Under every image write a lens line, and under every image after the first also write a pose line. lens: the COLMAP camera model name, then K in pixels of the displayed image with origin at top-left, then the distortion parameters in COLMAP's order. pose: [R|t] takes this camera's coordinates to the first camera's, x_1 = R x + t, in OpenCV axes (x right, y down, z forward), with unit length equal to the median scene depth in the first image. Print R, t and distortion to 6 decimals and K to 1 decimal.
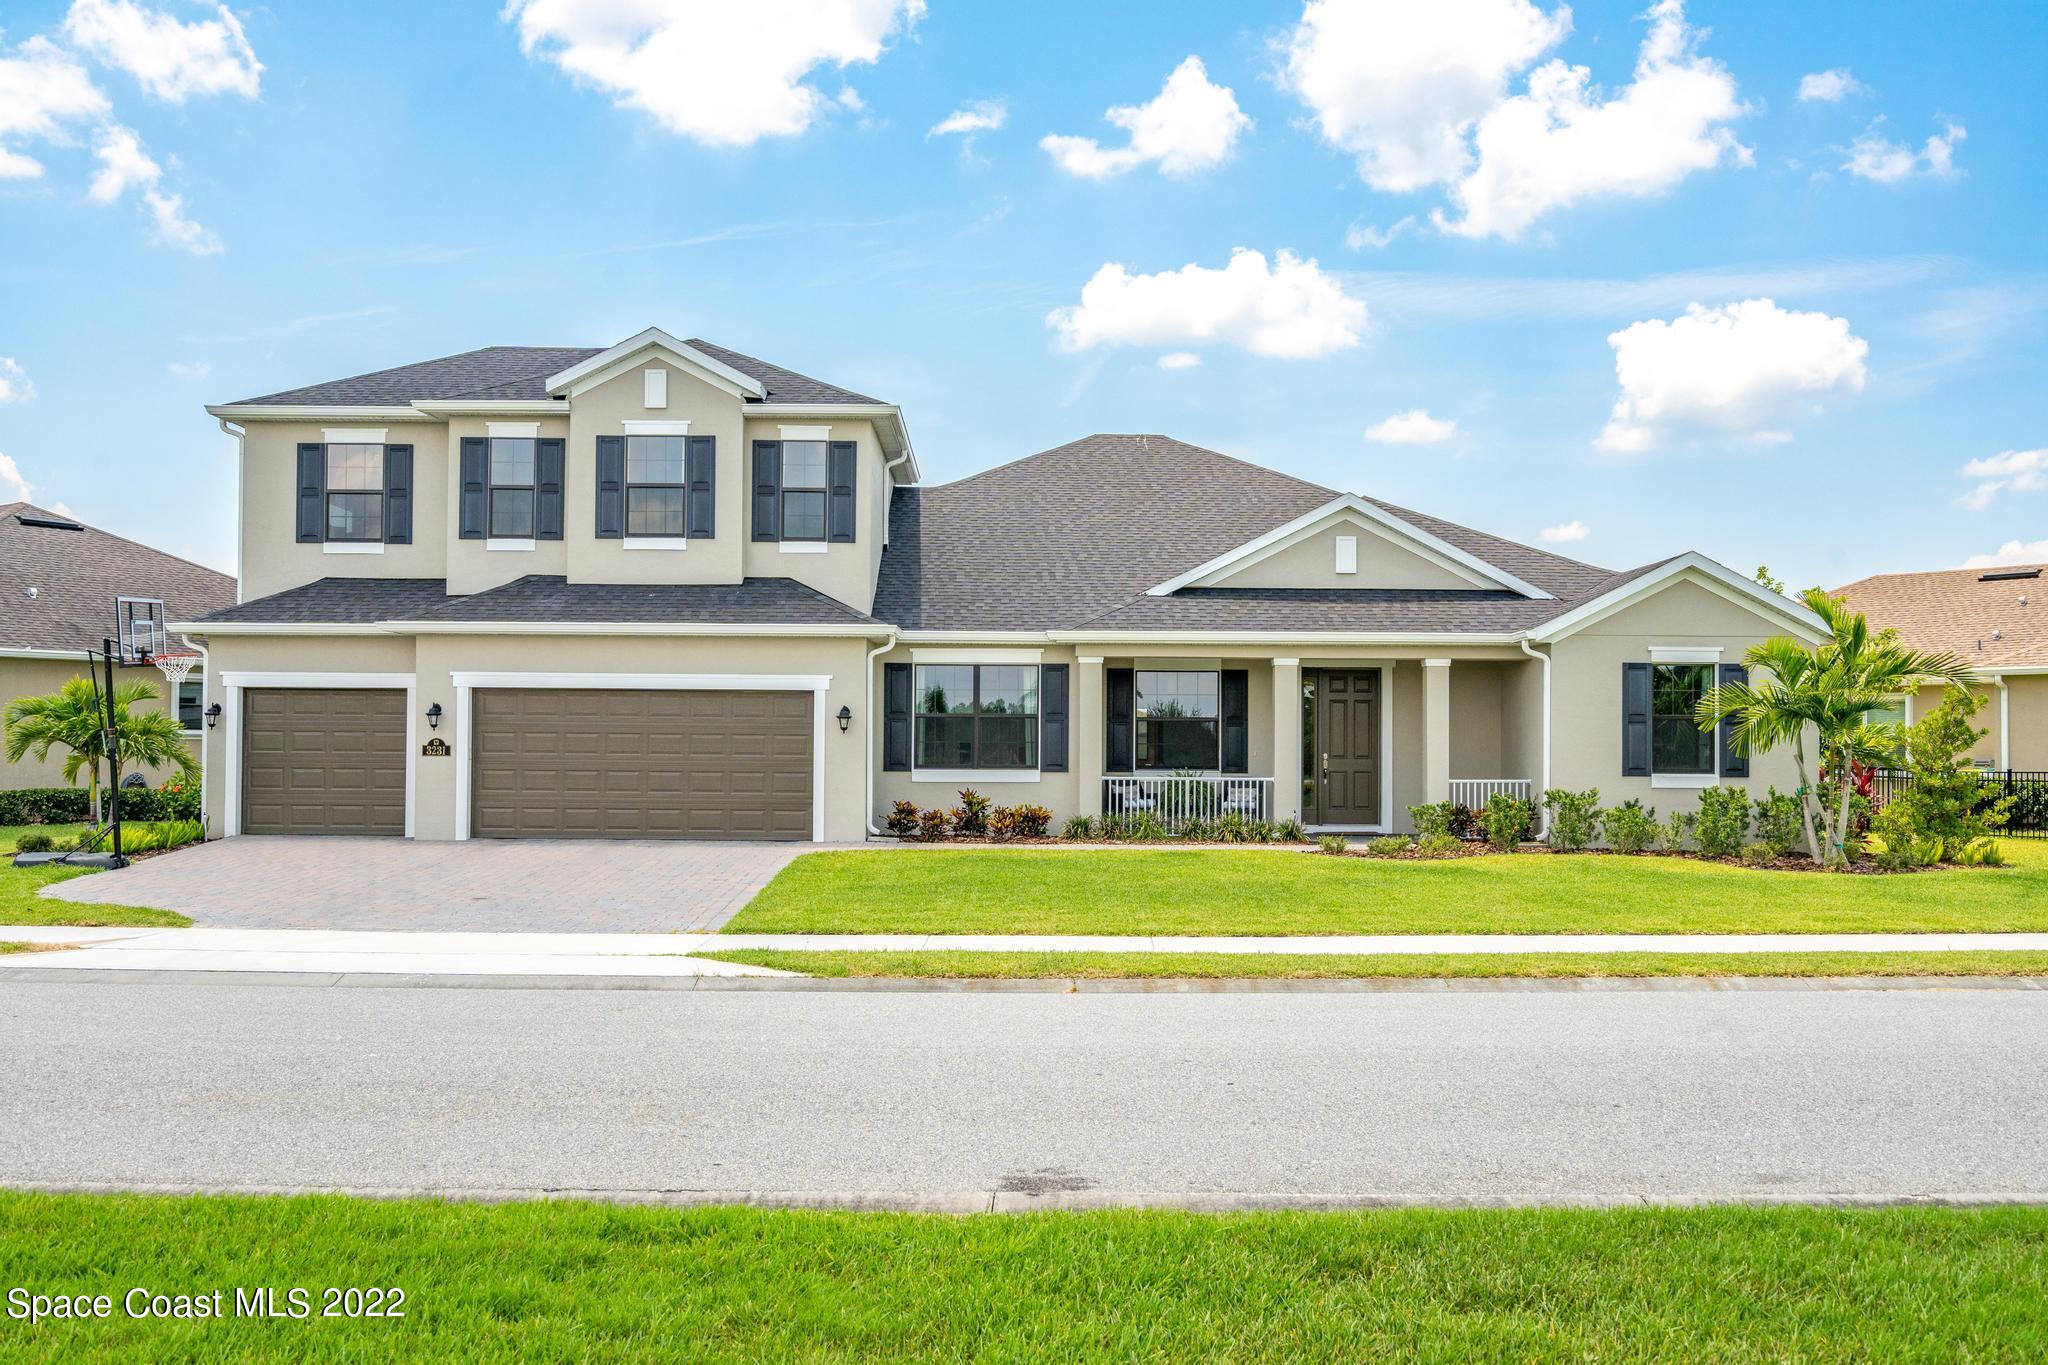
lens RADIAL K [[1853.7, 0, 1025.1], [0, 1853.7, 687.8], [0, 0, 1]] dist [0.000333, 0.002705]
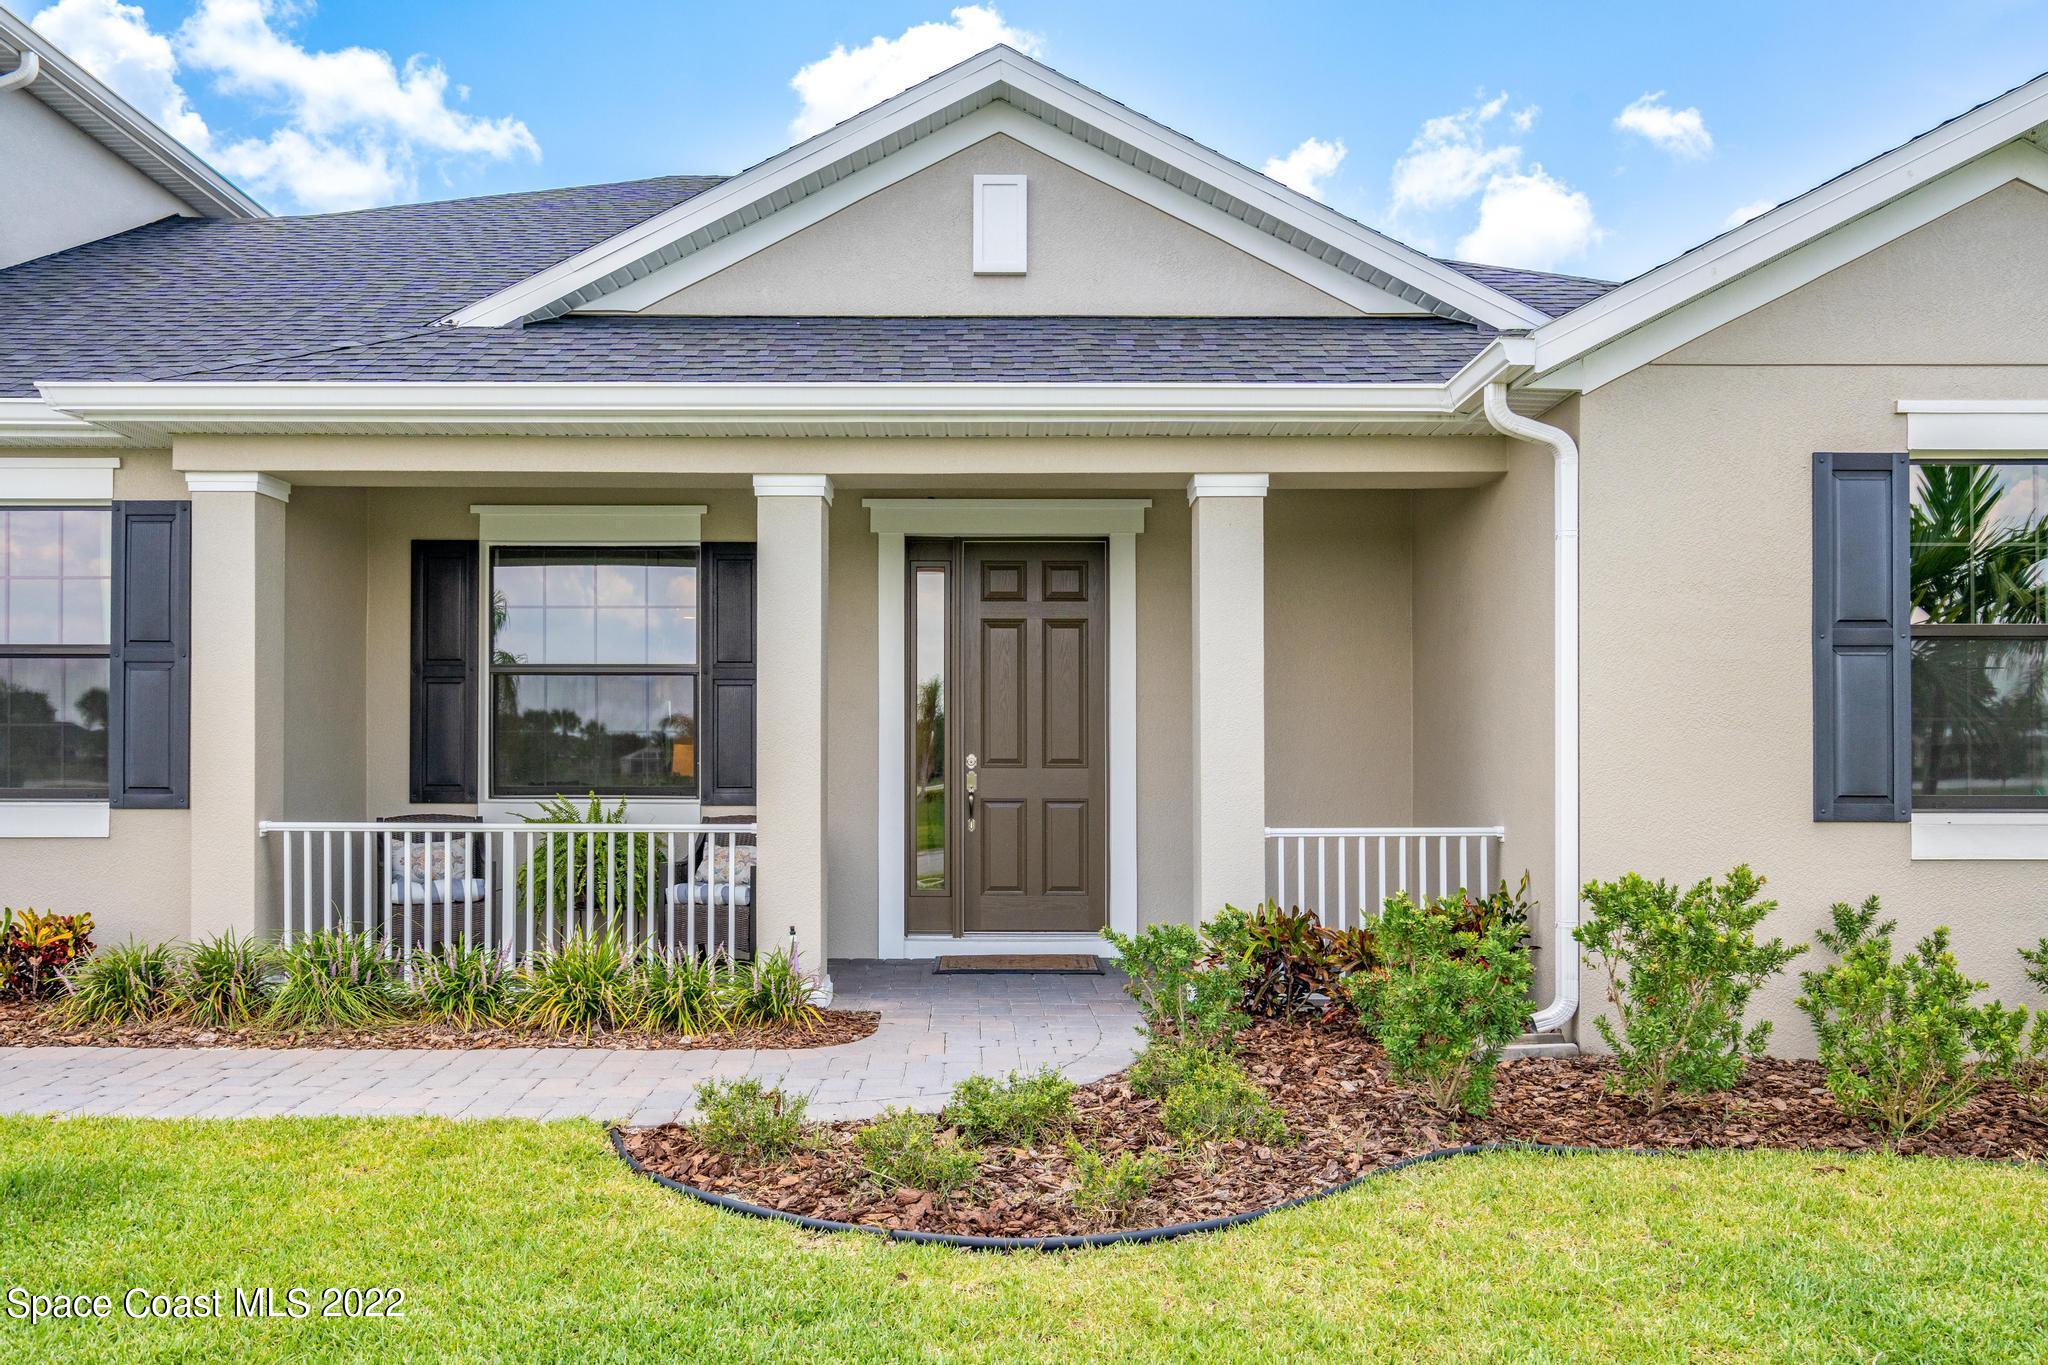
lens RADIAL K [[1596.2, 0, 975.7], [0, 1596.2, 740.0], [0, 0, 1]] dist [-0.001139, -0.000084]
pose [[0.999852, -0.005789, -0.016177, 0.180844], [0.006141, 0.999744, 0.021775, 0.026668], [0.016047, -0.021871, 0.999632, 0.706633]]
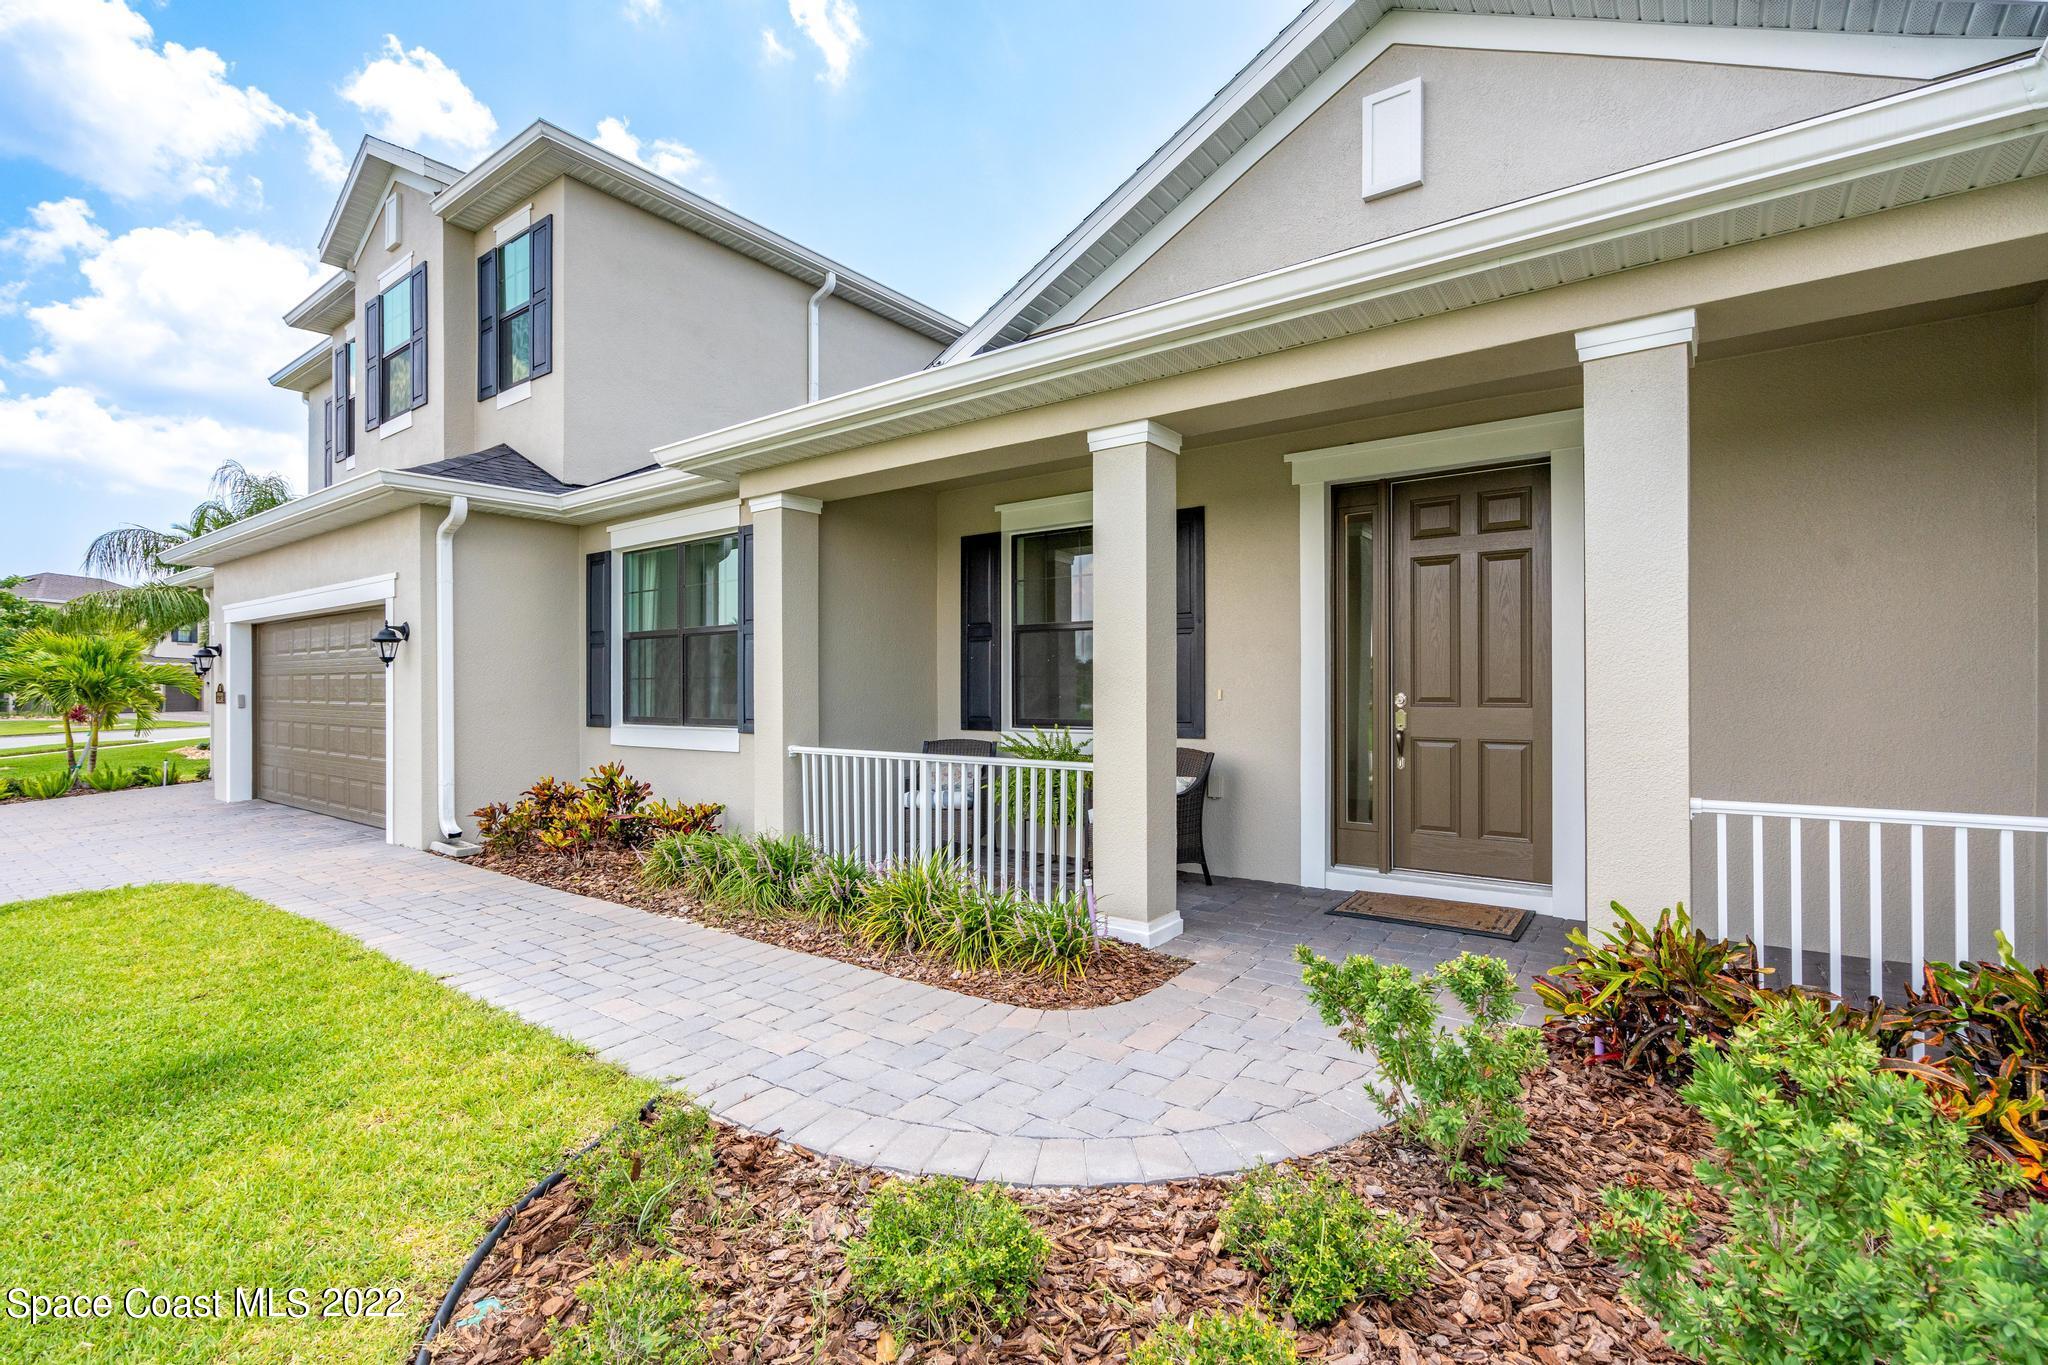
lens RADIAL K [[906.5, 0, 1032.6], [0, 906.5, 685.1], [0, 0, 1]] dist [0.001664, 0.000368]
pose [[0.795713, -0.011072, -0.605573, 0.233292], [0.028839, 0.999391, 0.019622, 0.029510], [0.604987, -0.033077, 0.795548, 0.853196]]
